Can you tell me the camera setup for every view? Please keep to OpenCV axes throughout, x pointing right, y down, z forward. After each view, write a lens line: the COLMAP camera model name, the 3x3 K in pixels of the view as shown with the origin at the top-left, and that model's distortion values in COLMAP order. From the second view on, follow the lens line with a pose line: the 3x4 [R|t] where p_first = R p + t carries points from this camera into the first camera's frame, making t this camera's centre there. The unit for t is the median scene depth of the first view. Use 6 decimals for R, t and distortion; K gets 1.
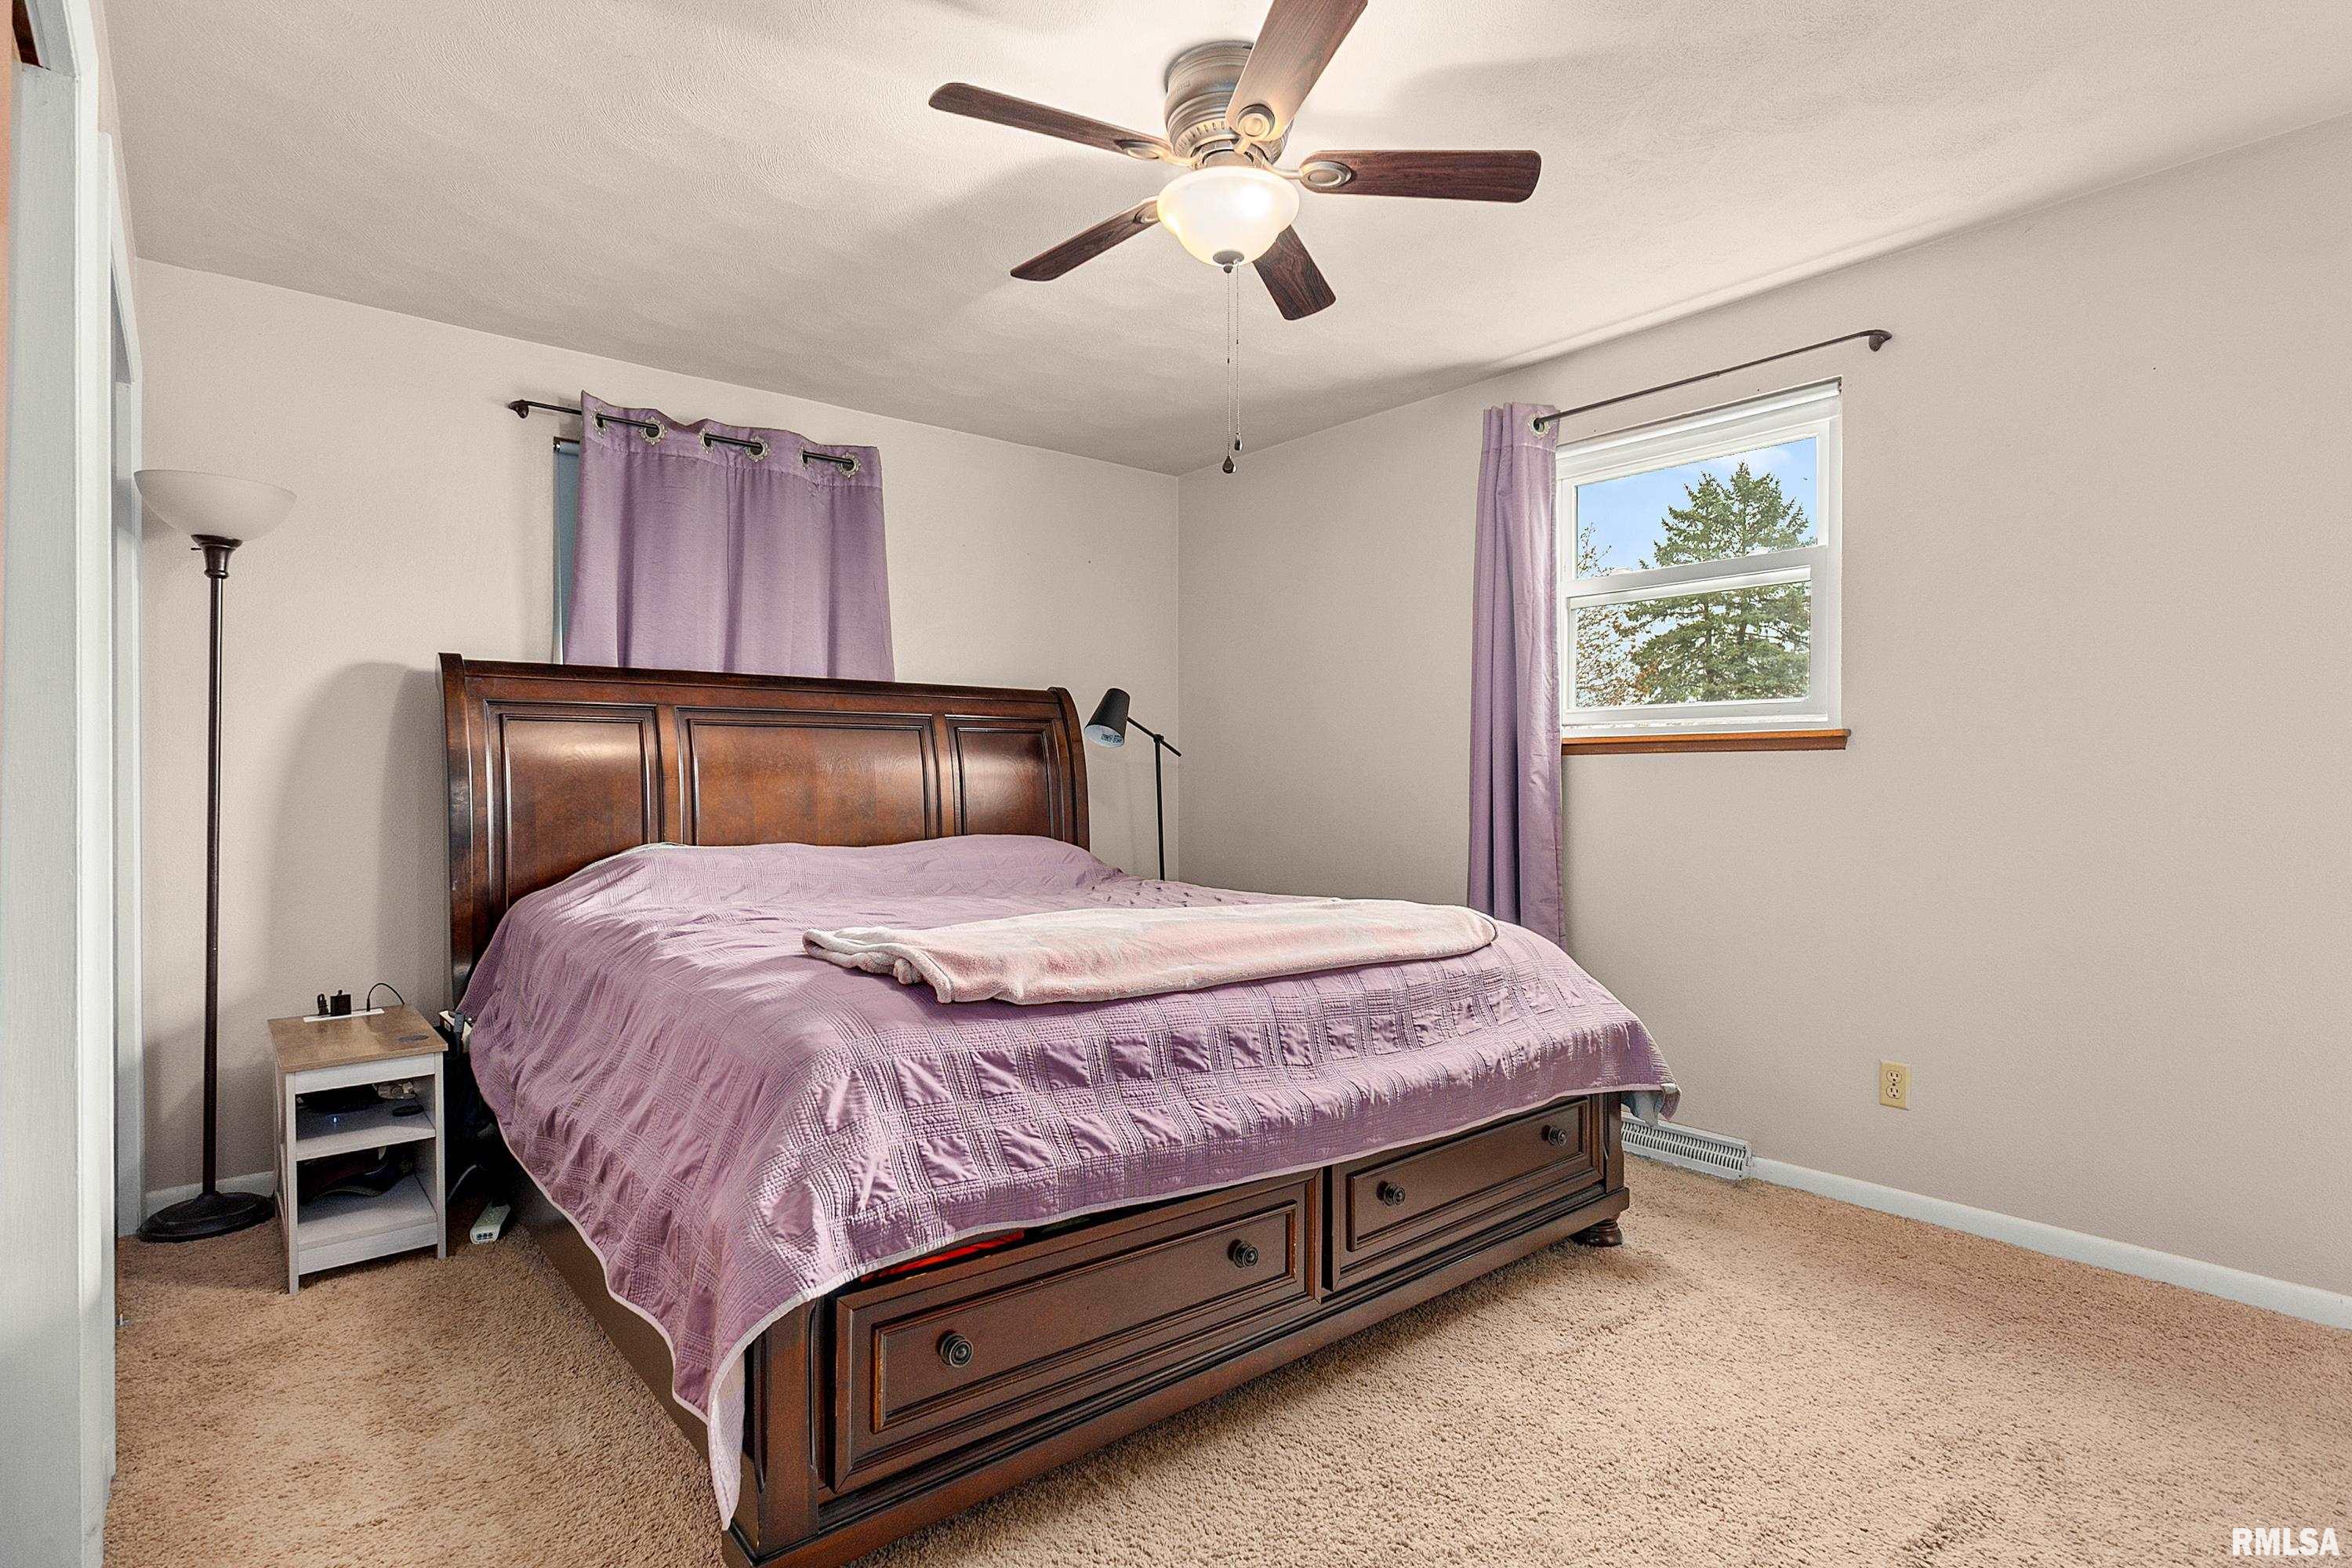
lens RADIAL K [[1148.4, 0, 1165.1], [0, 1148.4, 847.6], [0, 0, 1]] dist [-0.037517, -0.000362]
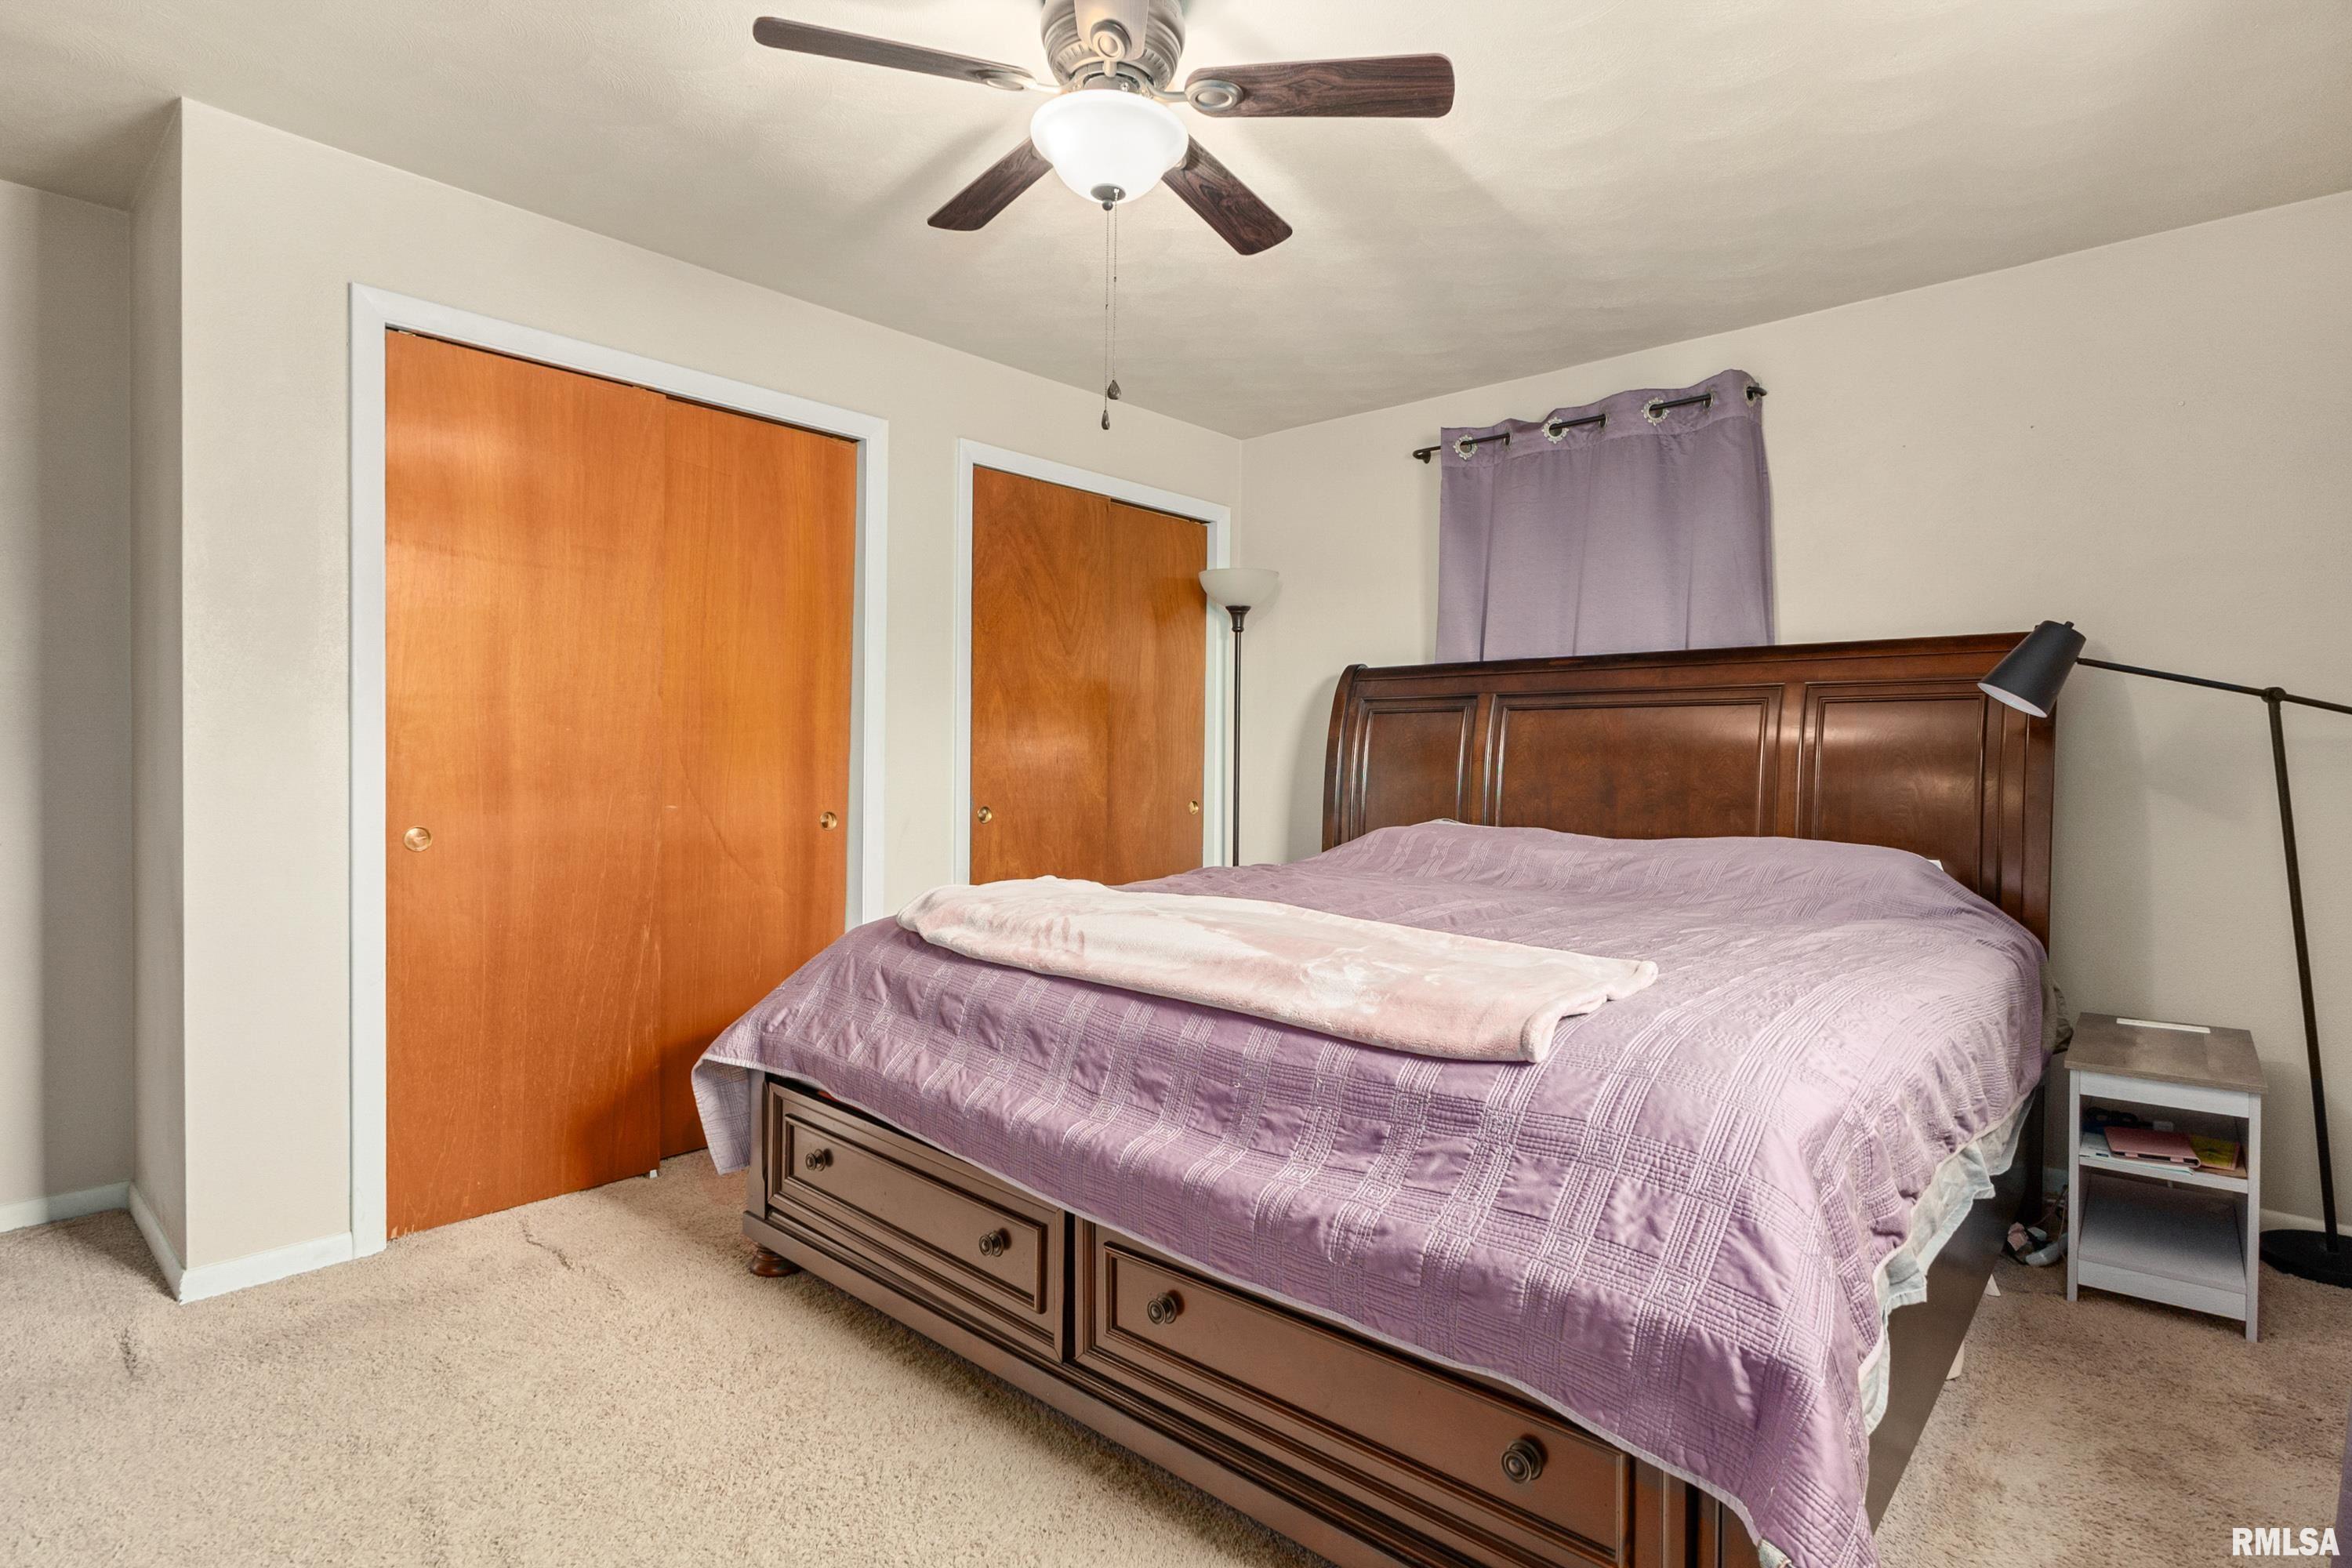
lens RADIAL K [[1193.9, 0, 1202.3], [0, 1193.9, 783.2], [0, 0, 1]] dist [-0.002476, 0.000181]
pose [[0.151529, 0.021454, -0.988220, 0.793206], [-0.062564, 0.997968, 0.012073, -0.048412], [0.986471, 0.059997, 0.152563, 0.710548]]
